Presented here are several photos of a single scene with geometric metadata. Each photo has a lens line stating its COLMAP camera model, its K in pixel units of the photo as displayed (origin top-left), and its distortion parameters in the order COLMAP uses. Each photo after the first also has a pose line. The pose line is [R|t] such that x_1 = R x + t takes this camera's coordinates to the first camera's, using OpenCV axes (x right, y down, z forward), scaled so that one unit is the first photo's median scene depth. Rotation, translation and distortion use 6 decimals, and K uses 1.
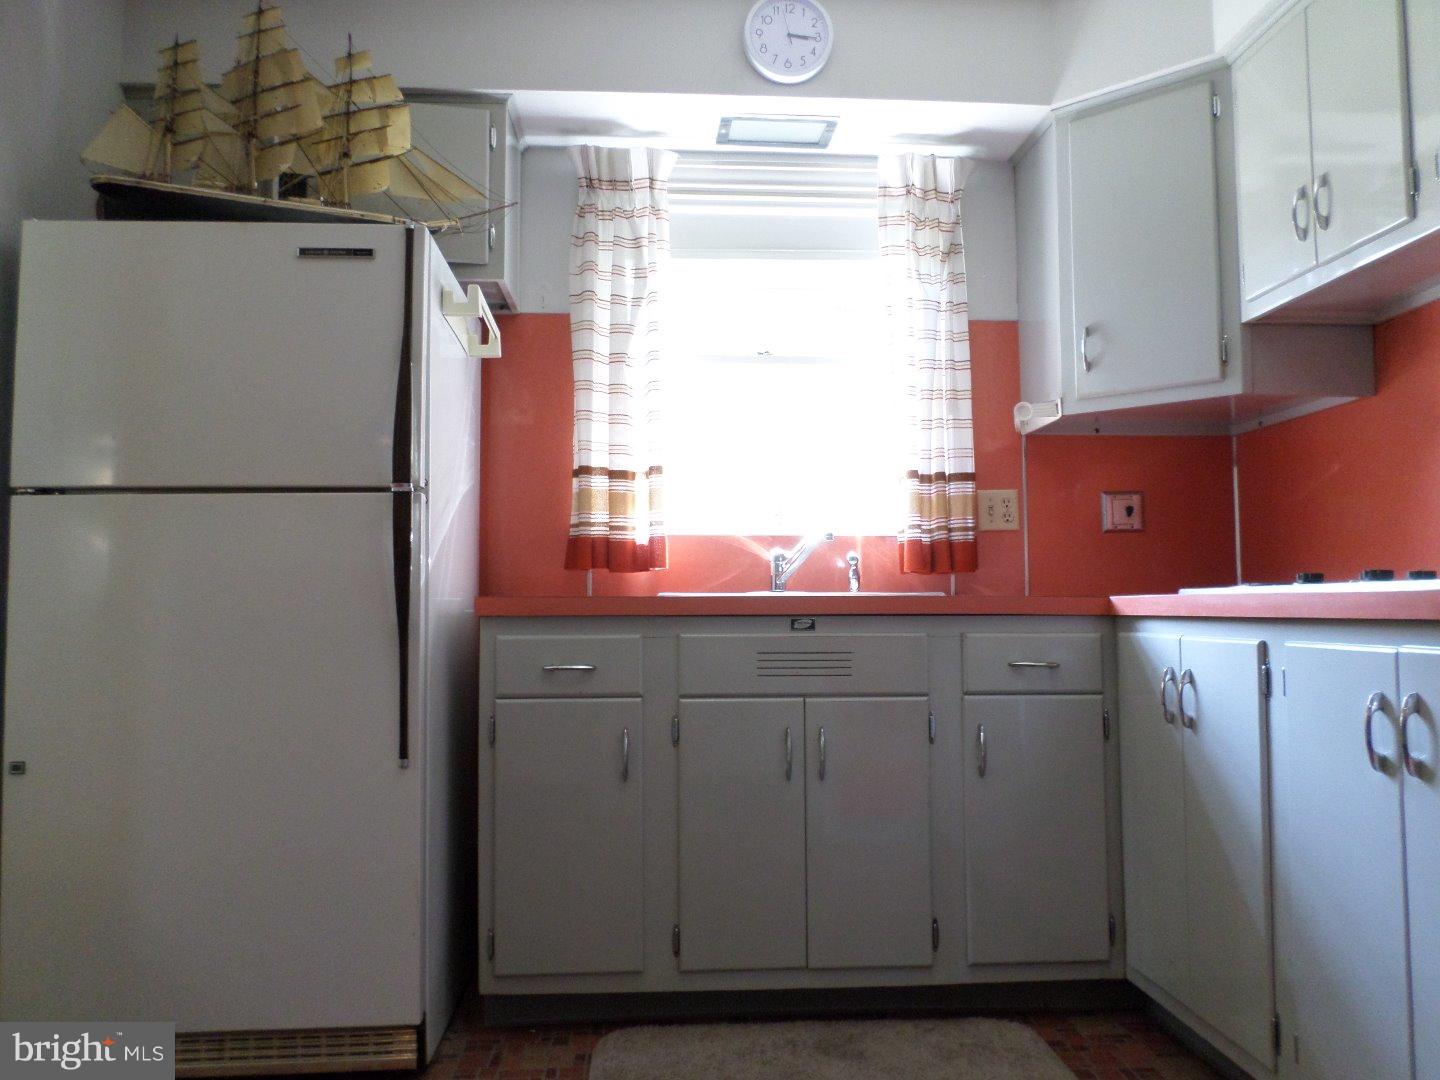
lens RADIAL K [[1092.4, 0, 725.1], [0, 1092.4, 536.7], [0, 0, 1]] dist [-0.007179, -0.012752]
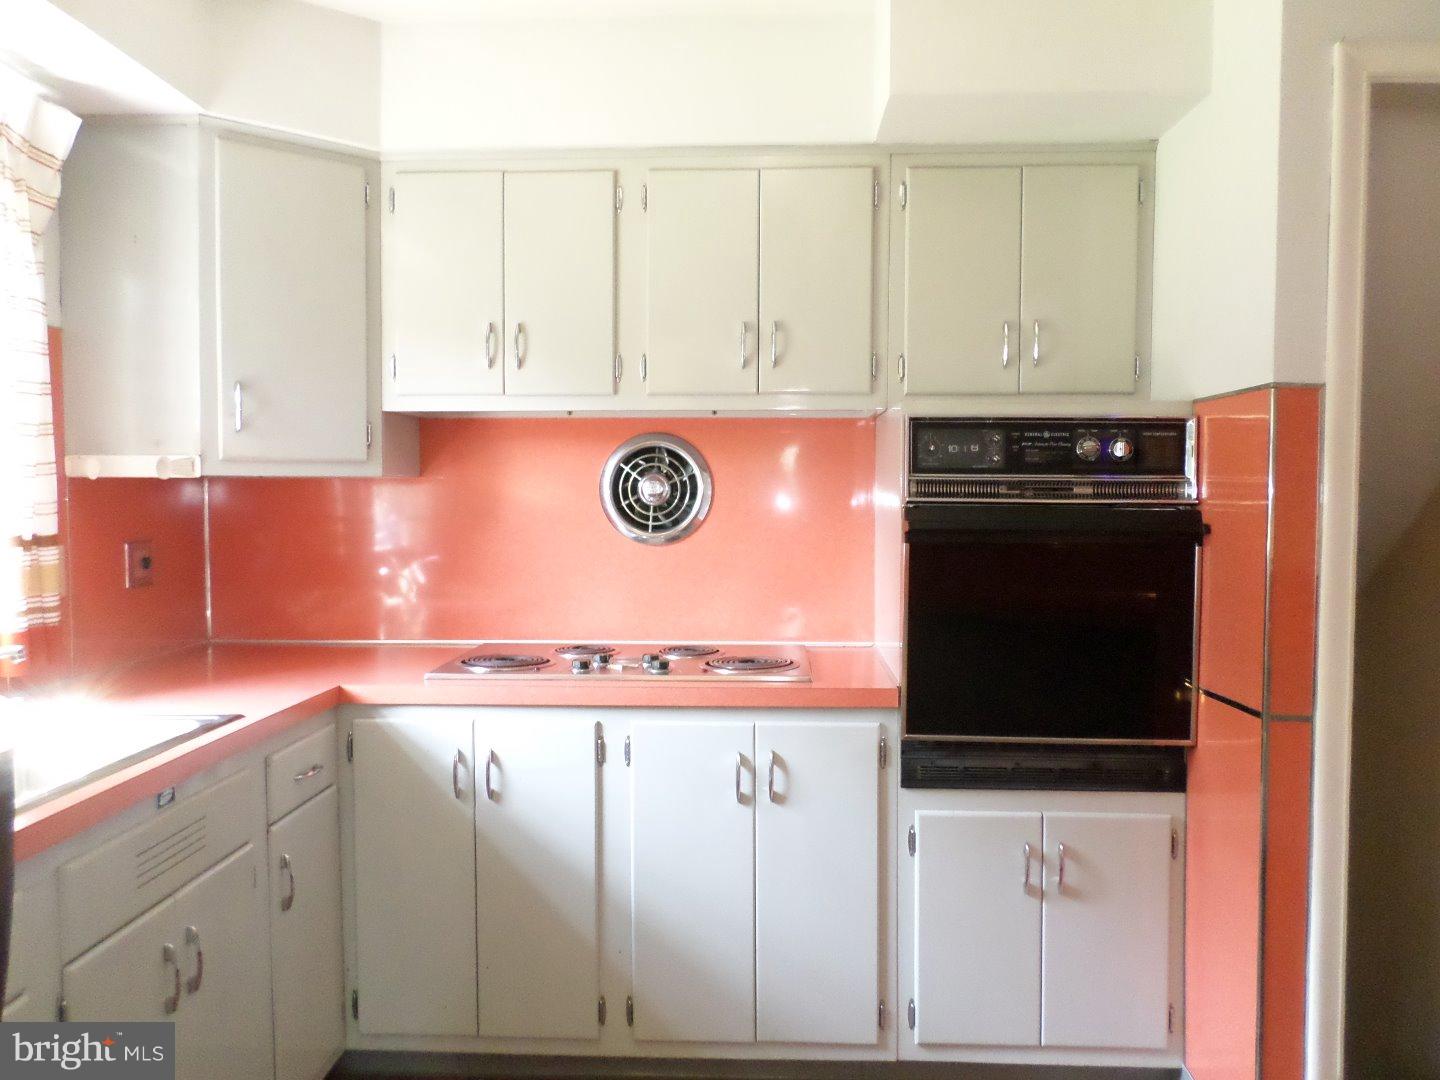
lens RADIAL K [[1092.4, 0, 723.9], [0, 1092.4, 541.3], [0, 0, 1]] dist [-0.007179, -0.012752]
pose [[0.117036, -0.042355, 0.992224, -0.581969], [-0.062226, 0.996814, 0.049891, -0.145591], [-0.991176, -0.067581, 0.114027, 0.544478]]
